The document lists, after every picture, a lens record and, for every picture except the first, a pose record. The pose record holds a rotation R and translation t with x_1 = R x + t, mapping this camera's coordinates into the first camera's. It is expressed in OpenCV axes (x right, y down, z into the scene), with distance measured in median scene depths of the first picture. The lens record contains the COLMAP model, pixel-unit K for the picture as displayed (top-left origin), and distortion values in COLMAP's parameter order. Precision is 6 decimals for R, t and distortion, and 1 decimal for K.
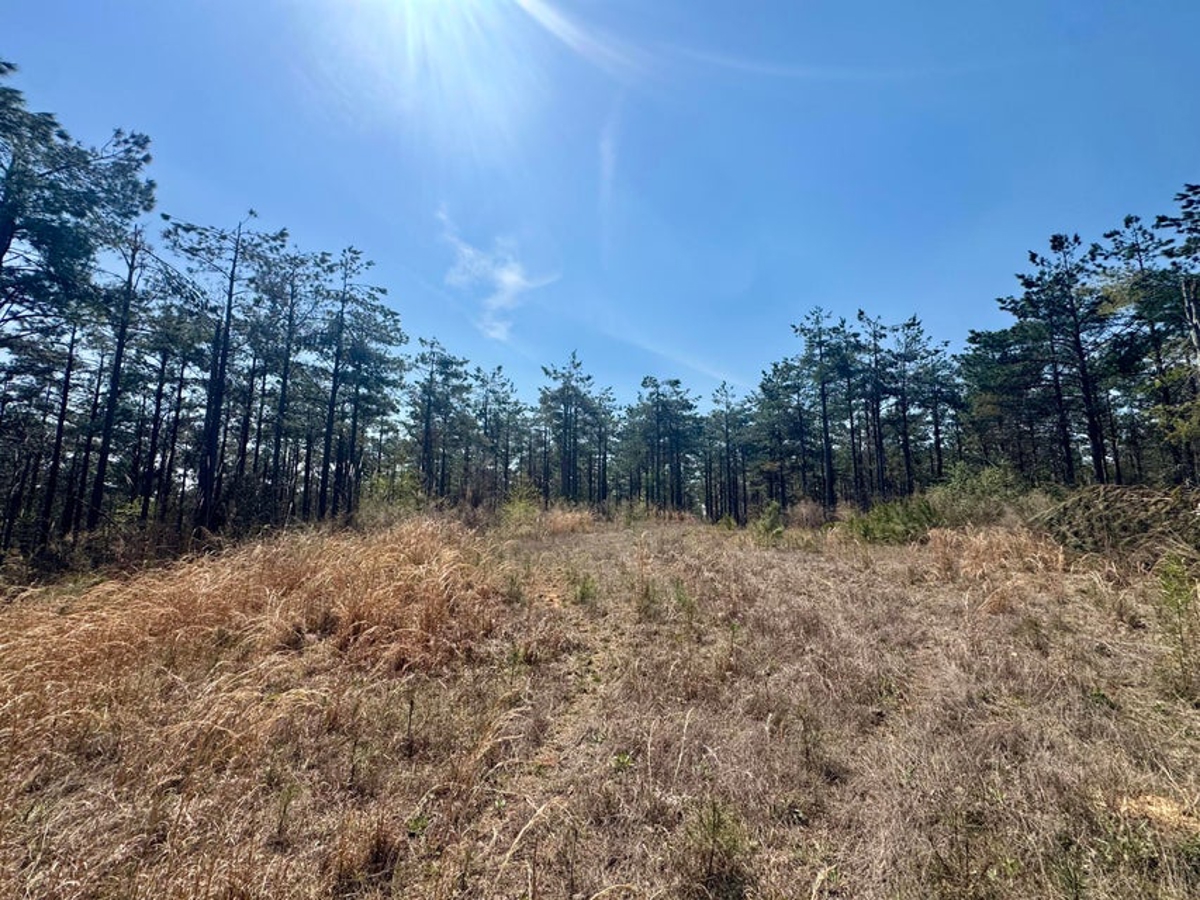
lens RADIAL K [[484.1, 0, 600.5], [0, 484.1, 455.5], [0, 0, 1]] dist [-0.001882, 0.000487]
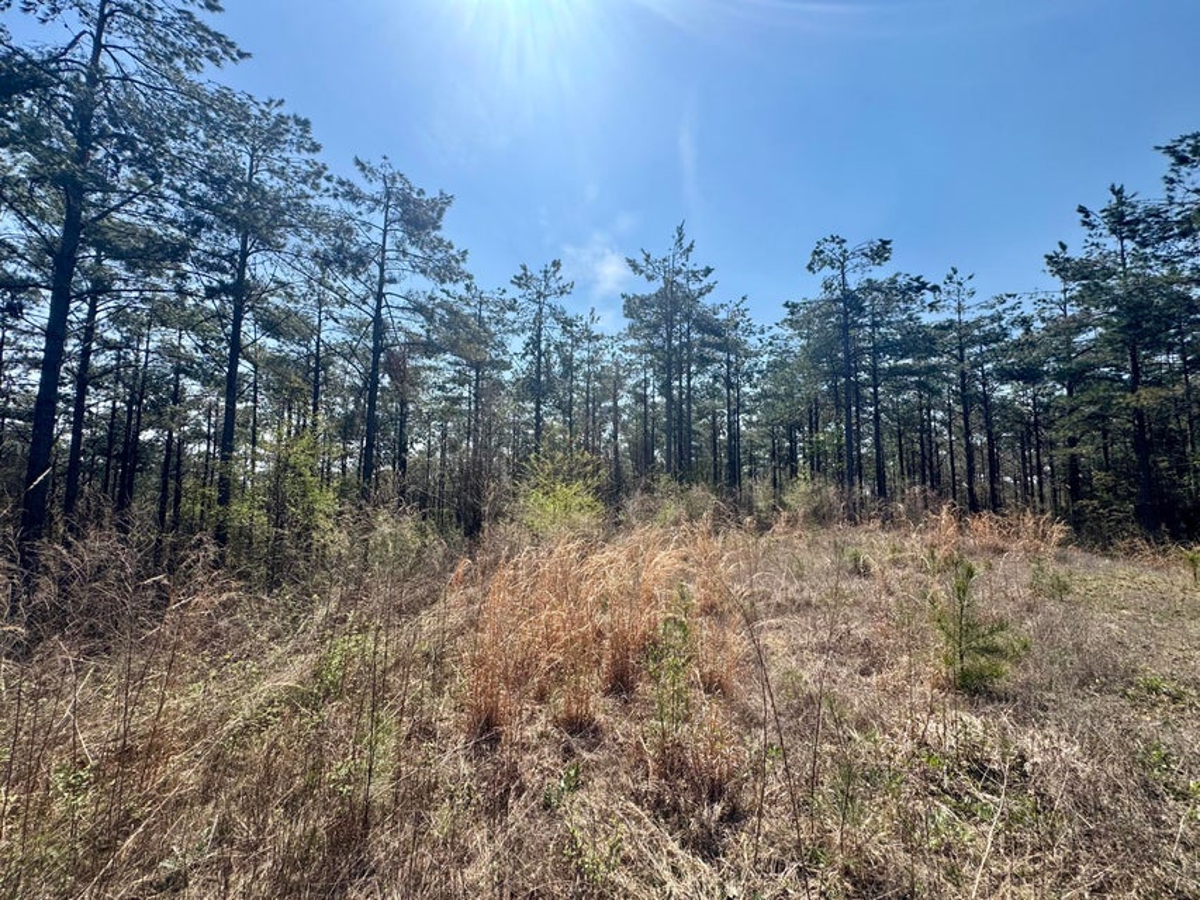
lens RADIAL K [[484.1, 0, 603.9], [0, 484.1, 452.0], [0, 0, 1]] dist [-0.001882, 0.000487]
pose [[0.969921, -0.022583, -0.242370, -0.009152], [0.031097, 0.999024, 0.031360, 0.035407], [0.241426, -0.037954, 0.969677, 0.404131]]
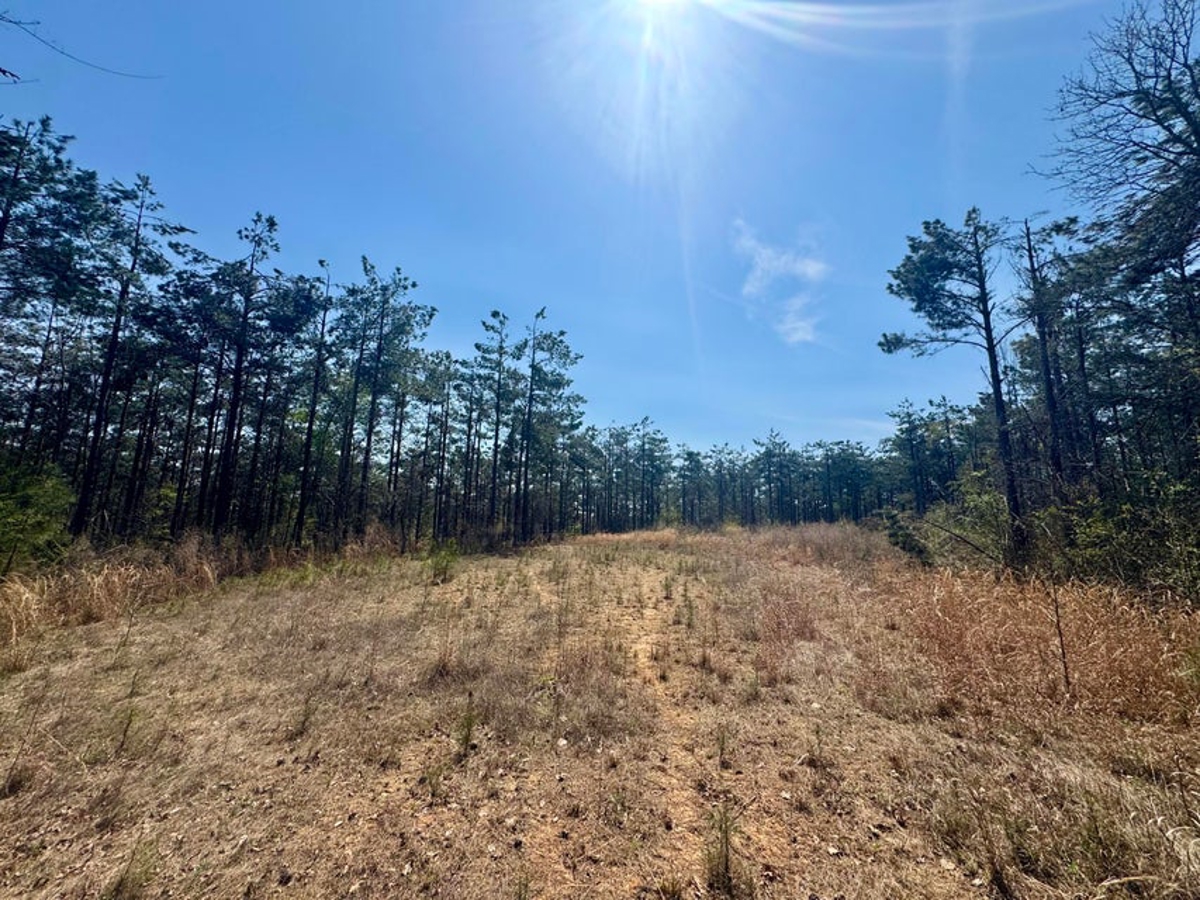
lens RADIAL K [[484.1, 0, 600.7], [0, 484.1, 450.3], [0, 0, 1]] dist [-0.001882, 0.000487]
pose [[0.817793, -0.064652, -0.571870, 0.397577], [0.045958, 0.997833, -0.047087, -0.094544], [0.573675, 0.012225, 0.818992, -0.653187]]
